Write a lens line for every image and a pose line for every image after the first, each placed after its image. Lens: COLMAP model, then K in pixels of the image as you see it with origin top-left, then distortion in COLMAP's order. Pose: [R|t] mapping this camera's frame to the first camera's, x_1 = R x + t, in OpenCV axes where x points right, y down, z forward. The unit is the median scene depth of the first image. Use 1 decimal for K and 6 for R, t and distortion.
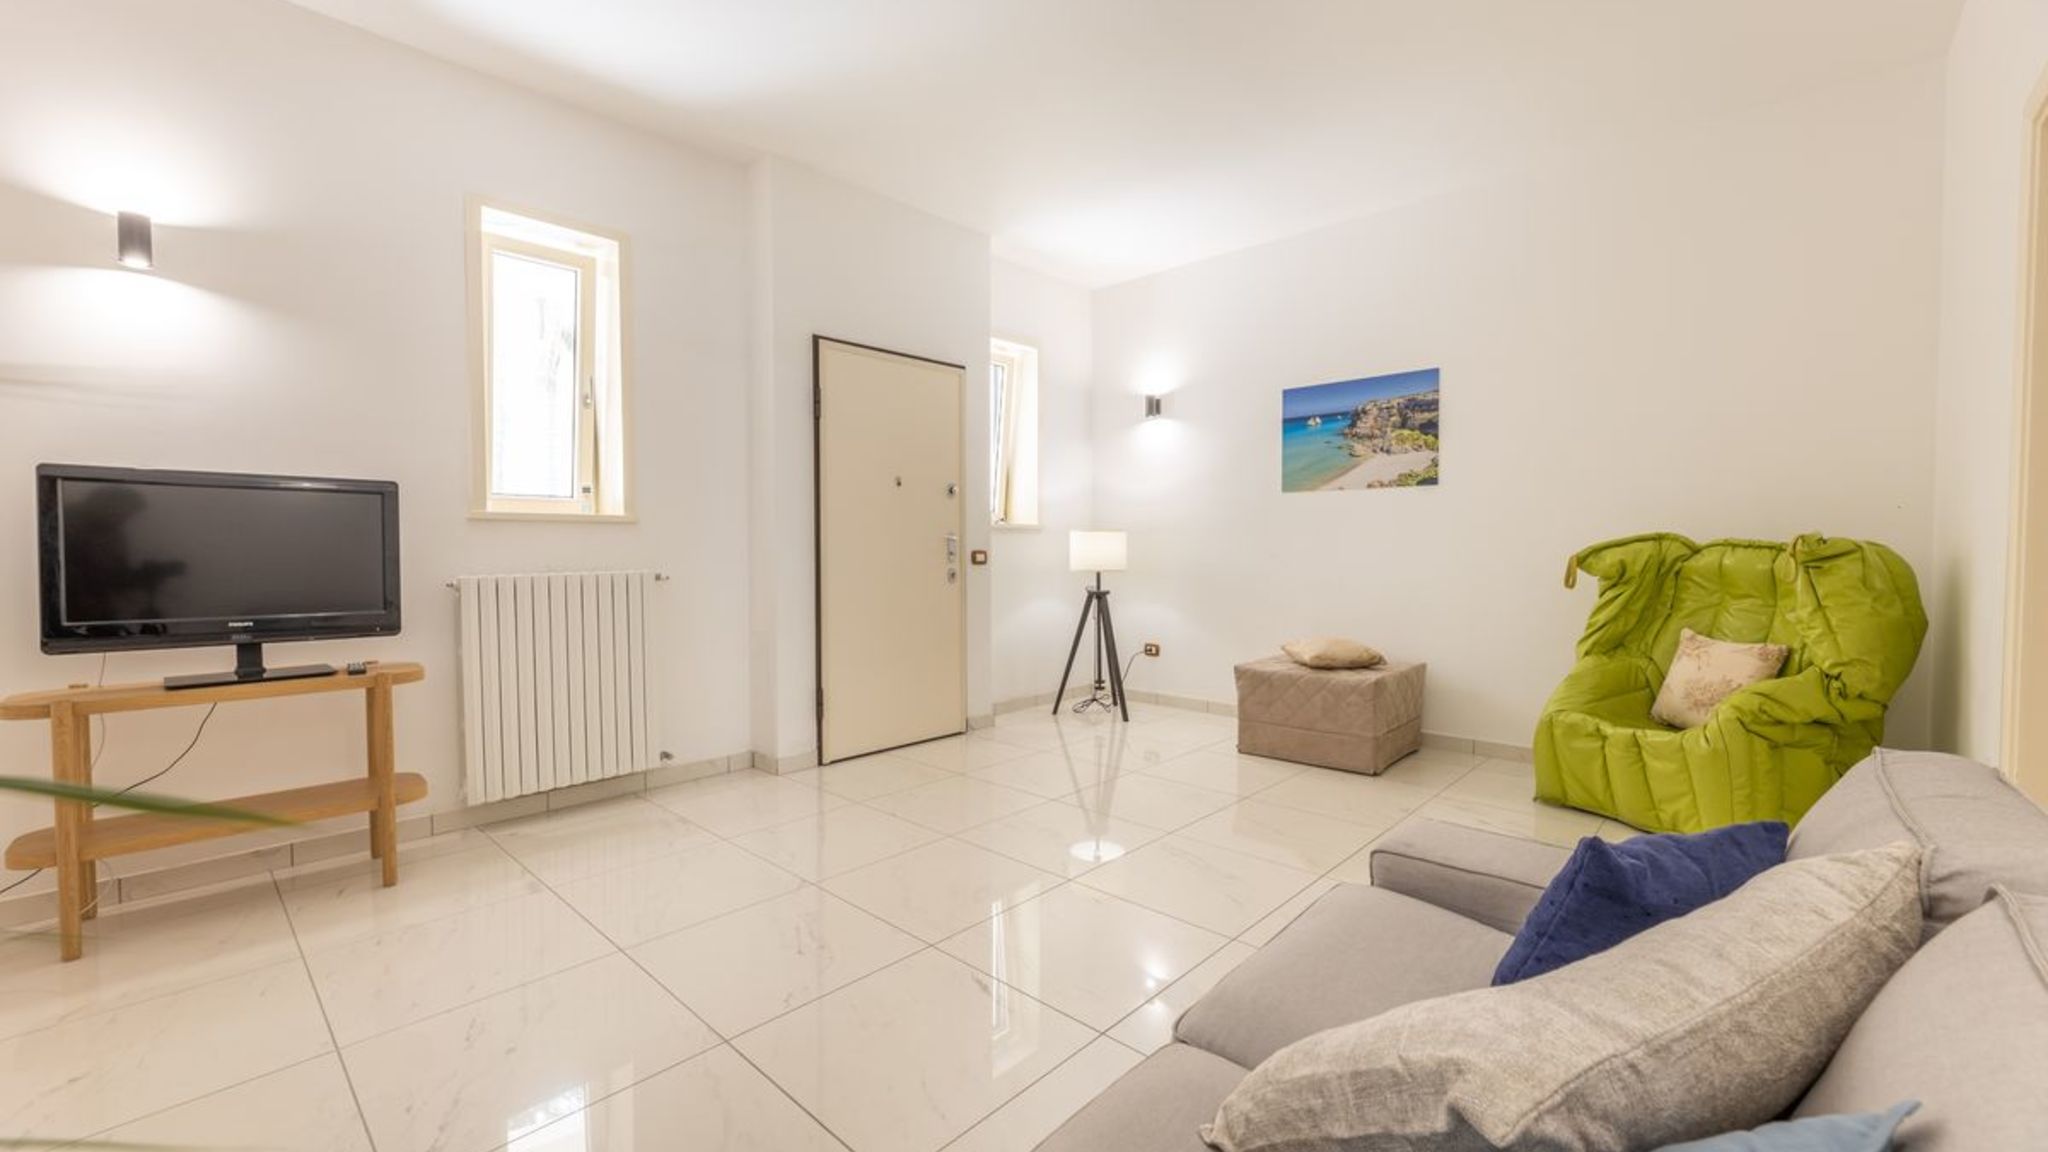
lens RADIAL K [[813.7, 0, 1024.0], [0, 813.7, 576.0], [0, 0, 1]] dist [0.000926, 0.000114]
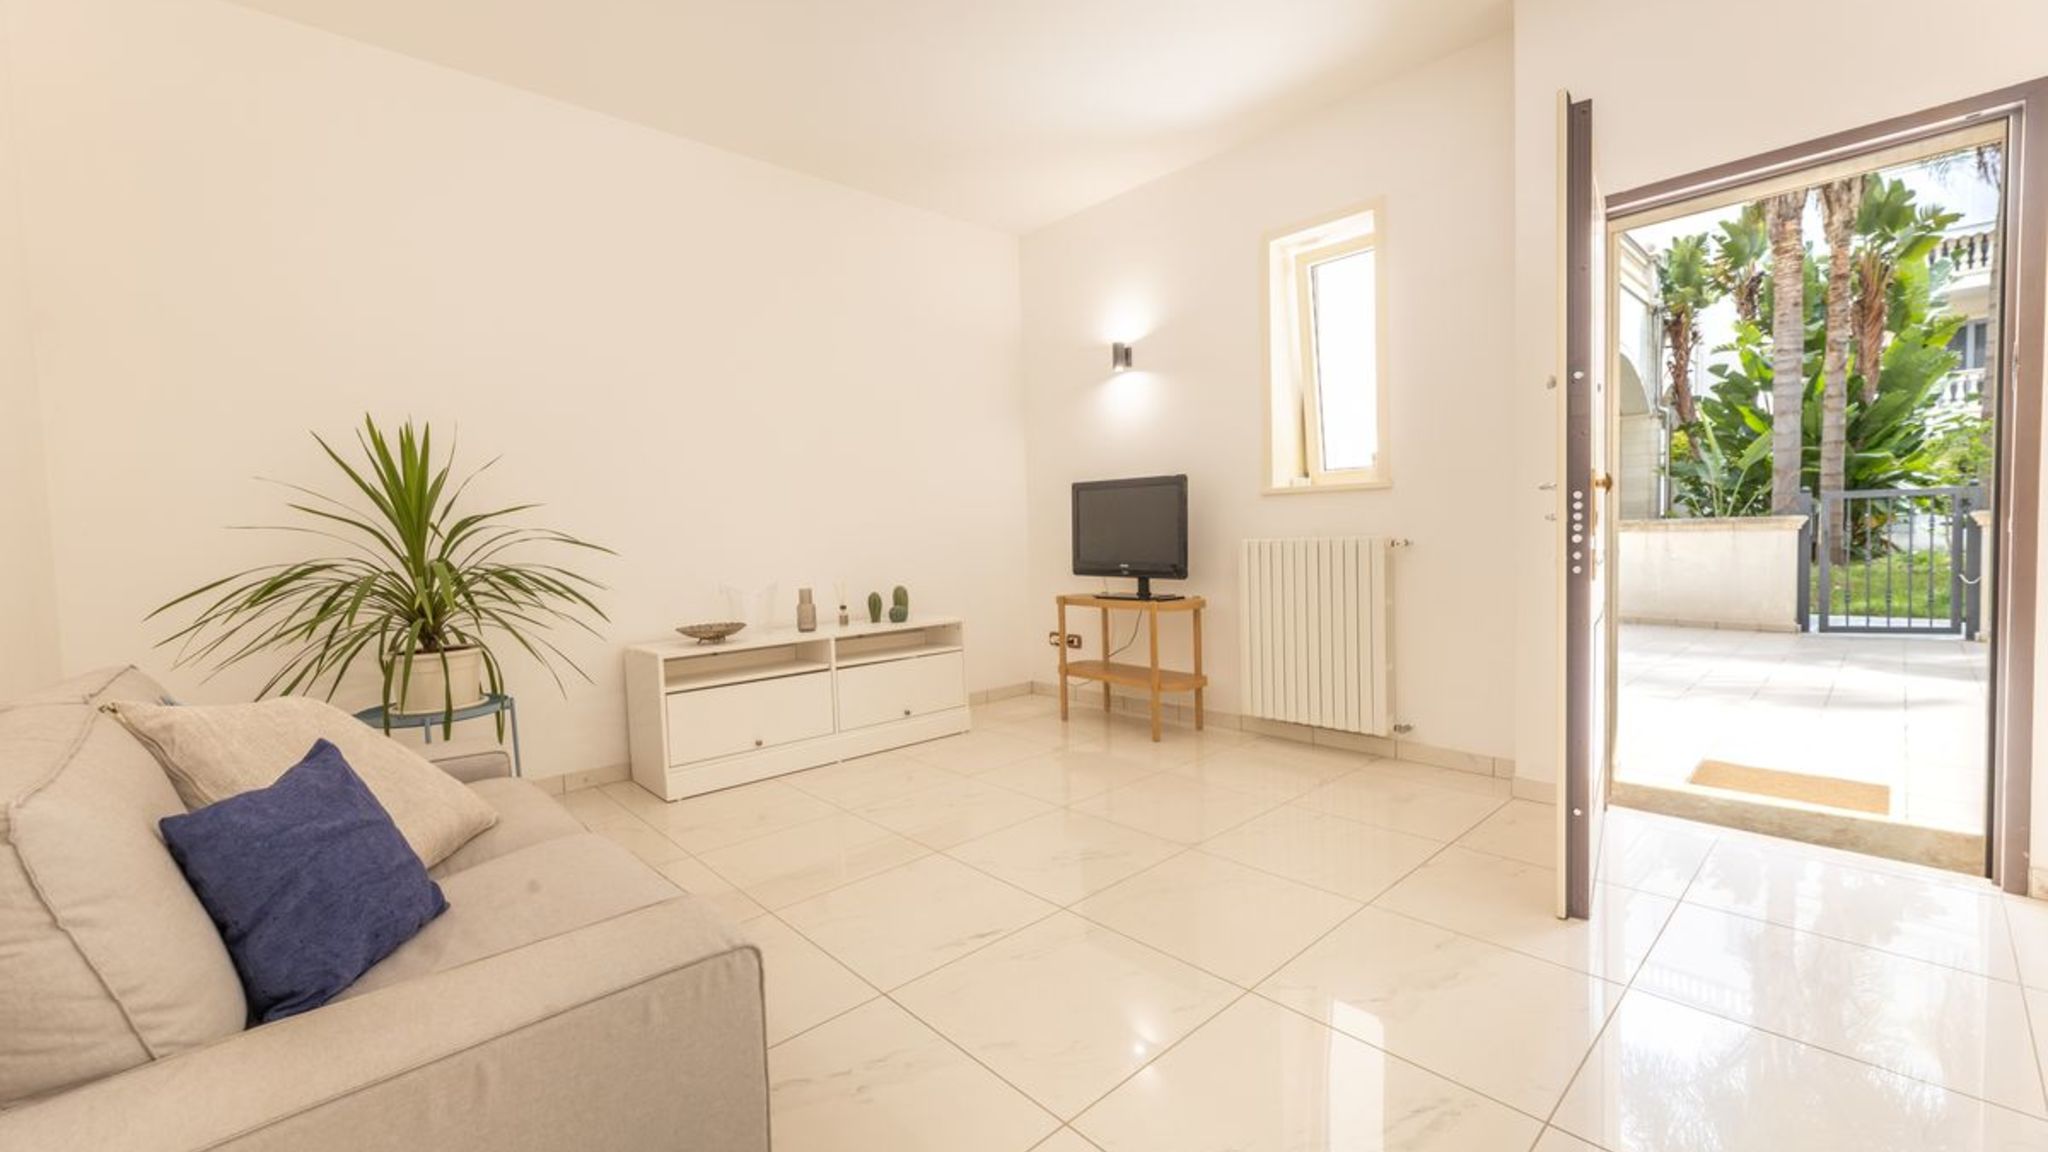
lens RADIAL K [[818.9, 0, 1024.0], [0, 818.9, 576.0], [0, 0, 1]] dist [-0.001160, -0.000132]
pose [[-0.080588, 0.057918, -0.995063, 0.443861], [-0.004055, 0.998283, 0.058434, -0.011440], [0.996739, 0.008744, -0.080214, 0.510724]]
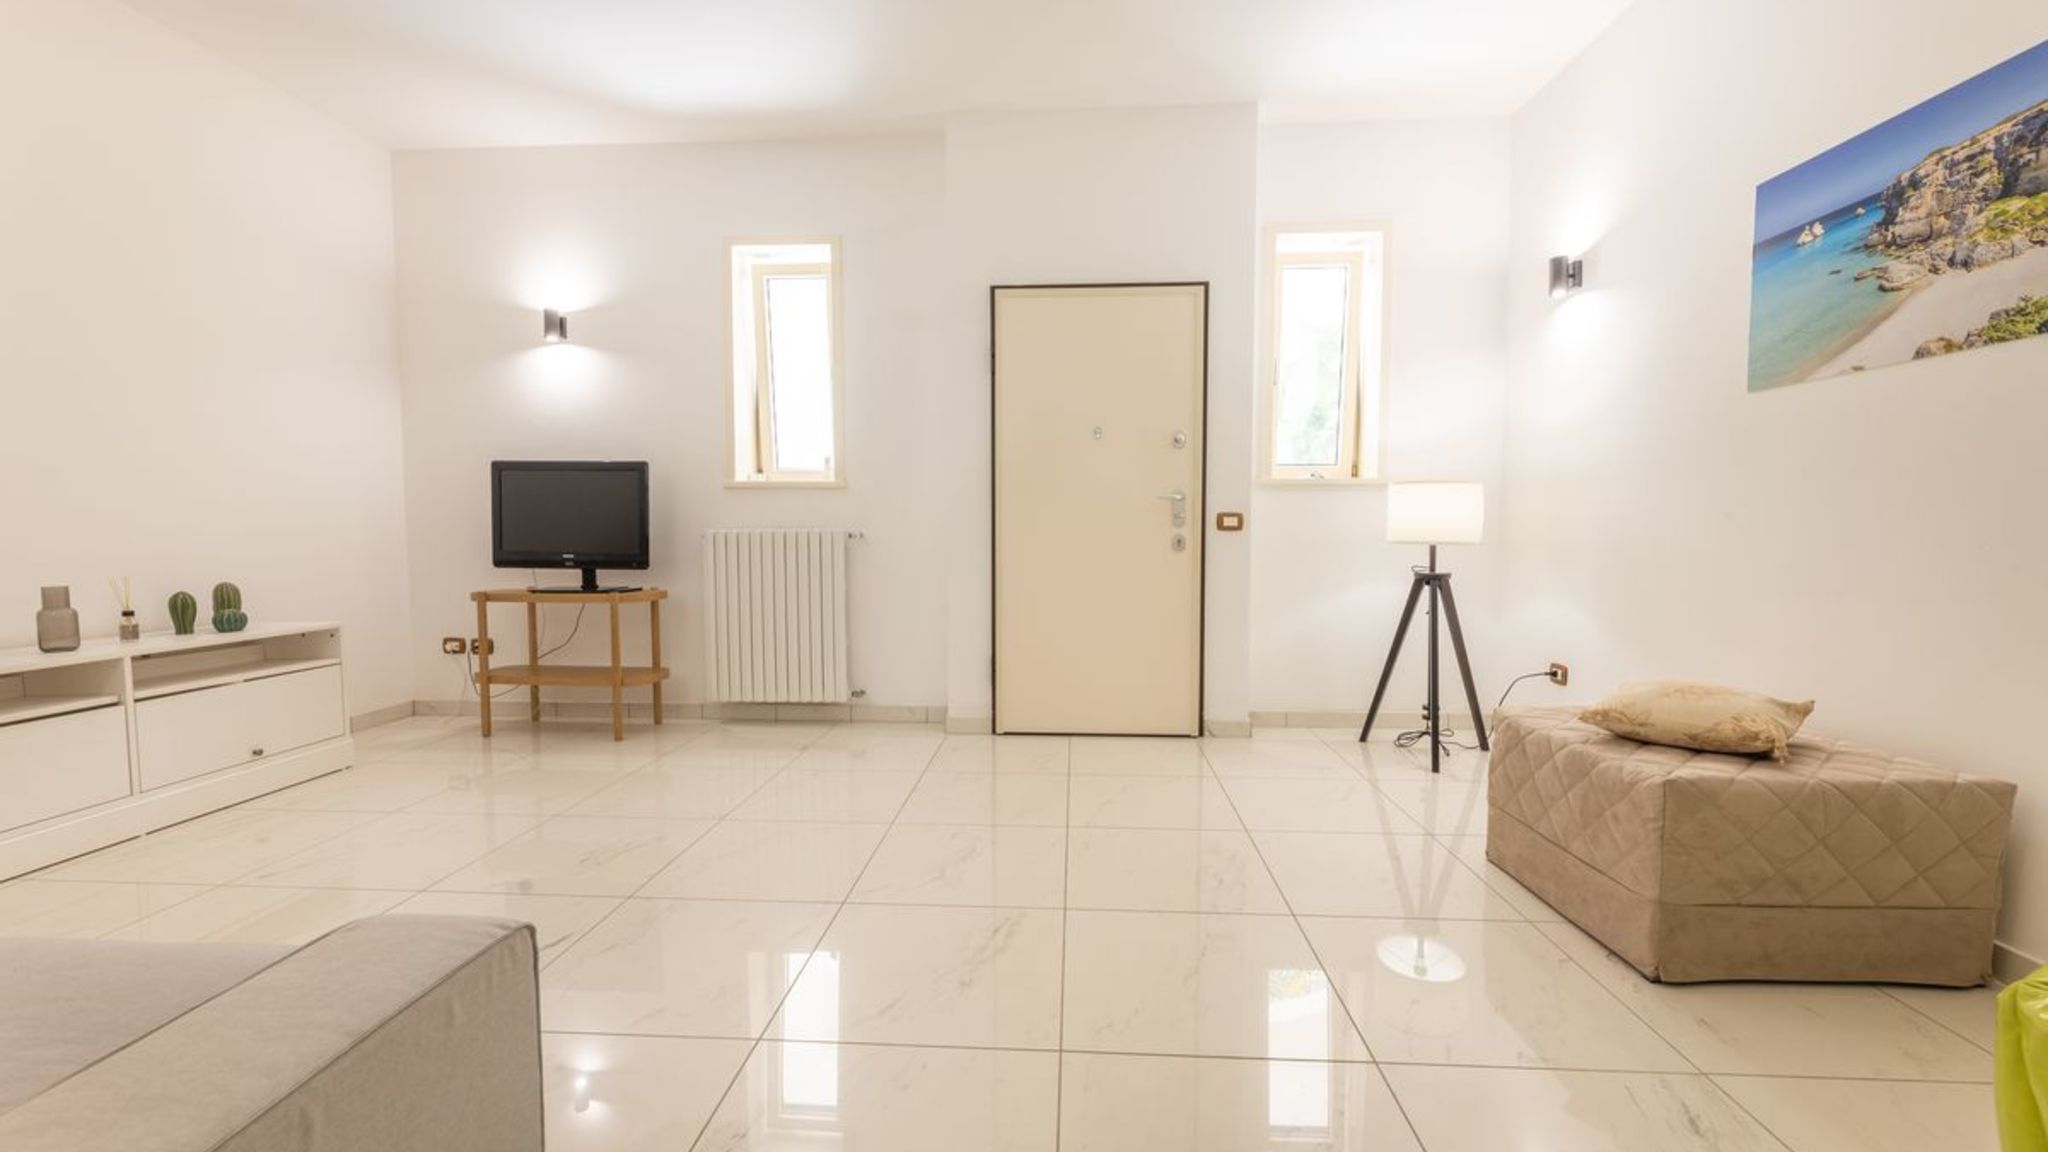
lens RADIAL K [[834.9, 0, 1024.0], [0, 834.9, 576.0], [0, 0, 1]] dist [-0.000515, -0.000006]
pose [[0.635157, 0.049026, -0.770826, 0.478866], [-0.029492, 0.998795, 0.039224, 0.004224], [0.771820, -0.002180, 0.635837, 0.356897]]
